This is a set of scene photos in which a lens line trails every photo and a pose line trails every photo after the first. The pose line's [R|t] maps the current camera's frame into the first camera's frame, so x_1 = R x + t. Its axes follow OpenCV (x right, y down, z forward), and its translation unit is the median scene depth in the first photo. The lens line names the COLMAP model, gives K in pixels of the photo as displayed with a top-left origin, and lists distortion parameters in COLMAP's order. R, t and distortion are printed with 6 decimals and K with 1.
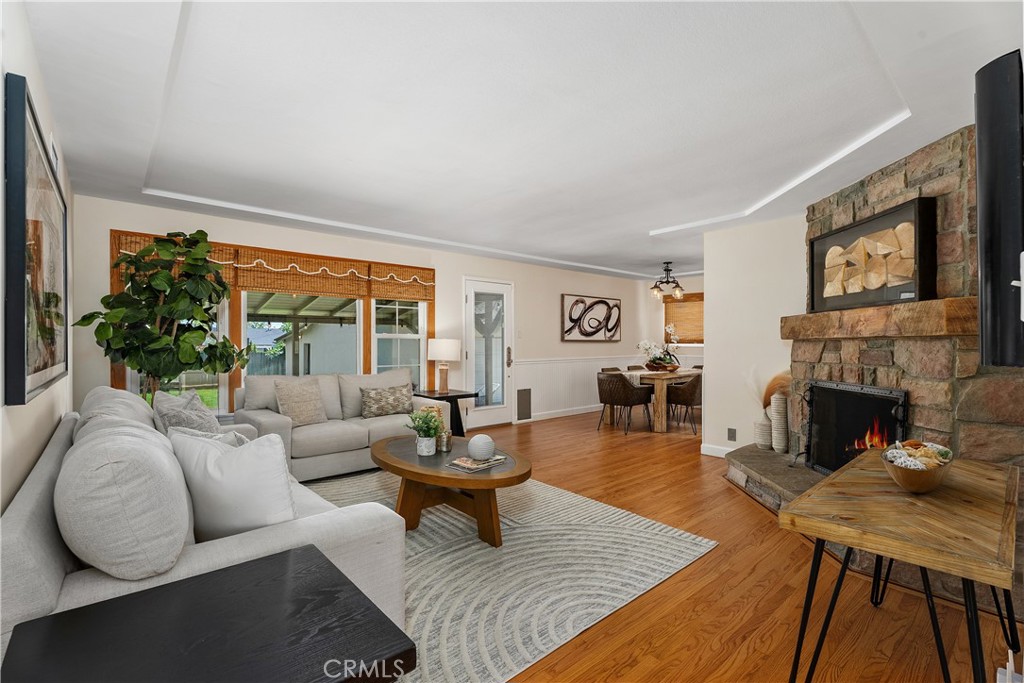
lens RADIAL K [[455.4, 0, 515.1], [0, 455.4, 342.9], [0, 0, 1]] dist [-0.000250, 0.000268]
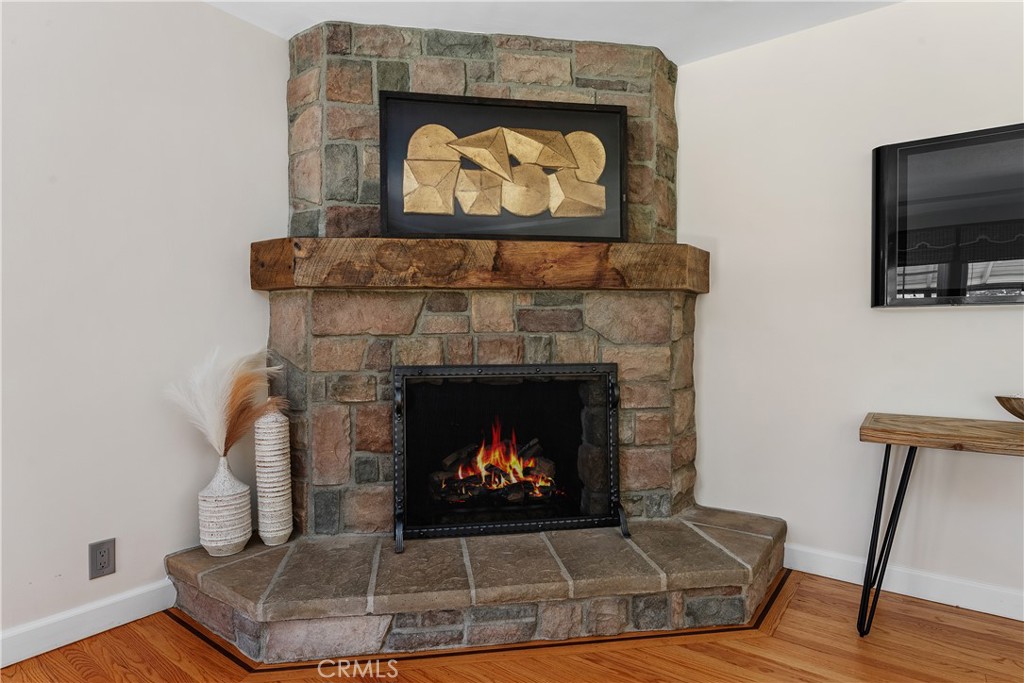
lens RADIAL K [[562.9, 0, 512.1], [0, 562.9, 342.6], [0, 0, 1]] dist [-0.004572, -0.000409]
pose [[-0.212680, -0.007205, 0.977095, 0.007402], [0.000917, 0.999971, 0.007574, 0.060140], [-0.977121, 0.002506, -0.212668, 1.249519]]
